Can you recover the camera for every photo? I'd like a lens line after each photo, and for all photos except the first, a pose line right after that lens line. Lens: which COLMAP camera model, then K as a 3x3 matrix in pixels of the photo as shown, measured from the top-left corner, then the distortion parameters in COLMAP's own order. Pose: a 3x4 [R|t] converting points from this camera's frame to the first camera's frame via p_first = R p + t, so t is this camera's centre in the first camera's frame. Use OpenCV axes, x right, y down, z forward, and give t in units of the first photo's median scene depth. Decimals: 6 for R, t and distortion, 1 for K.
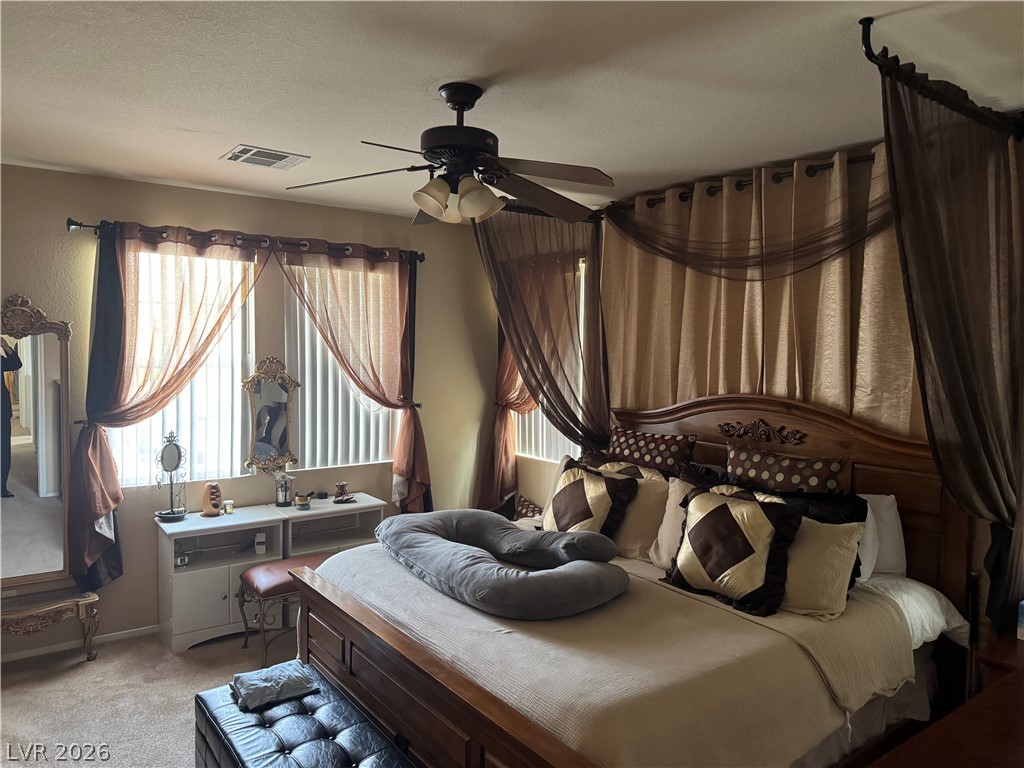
lens RADIAL K [[727.9, 0, 512.0], [0, 727.9, 384.0], [0, 0, 1]] dist [0.005567, -0.002229]
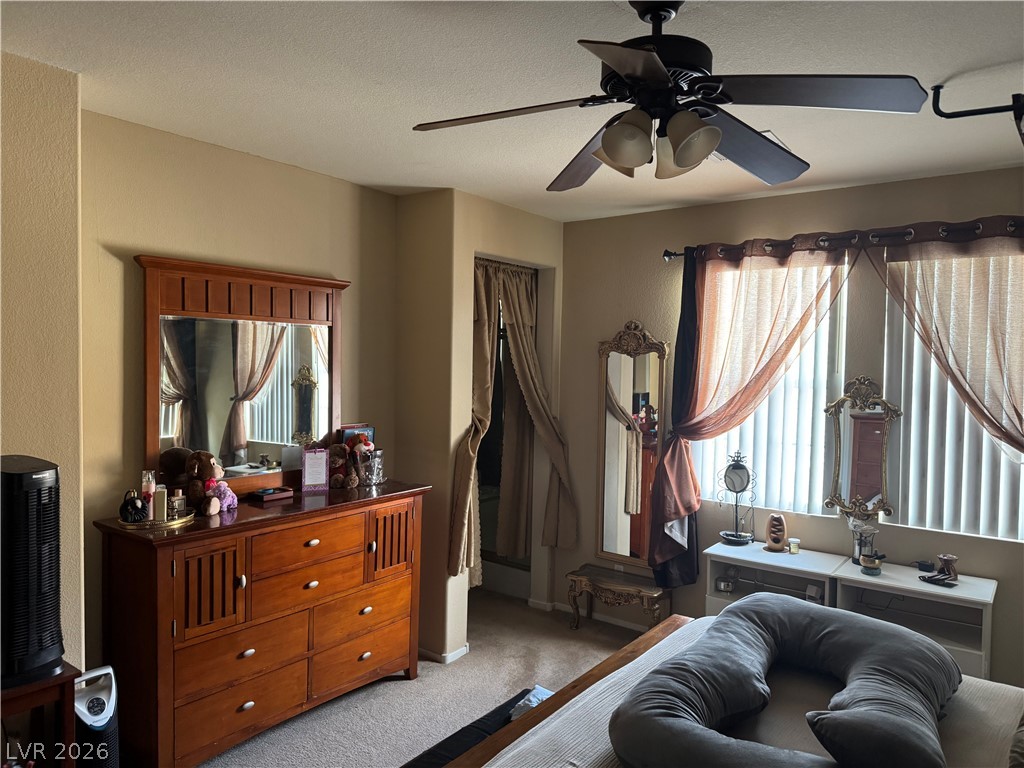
lens RADIAL K [[727.9, 0, 512.0], [0, 727.9, 384.0], [0, 0, 1]] dist [0.005567, -0.002229]
pose [[0.275295, 0.029124, -0.960918, 0.378099], [-0.056471, 0.998305, 0.014078, -0.021567], [0.959700, 0.050389, 0.276473, 0.437006]]
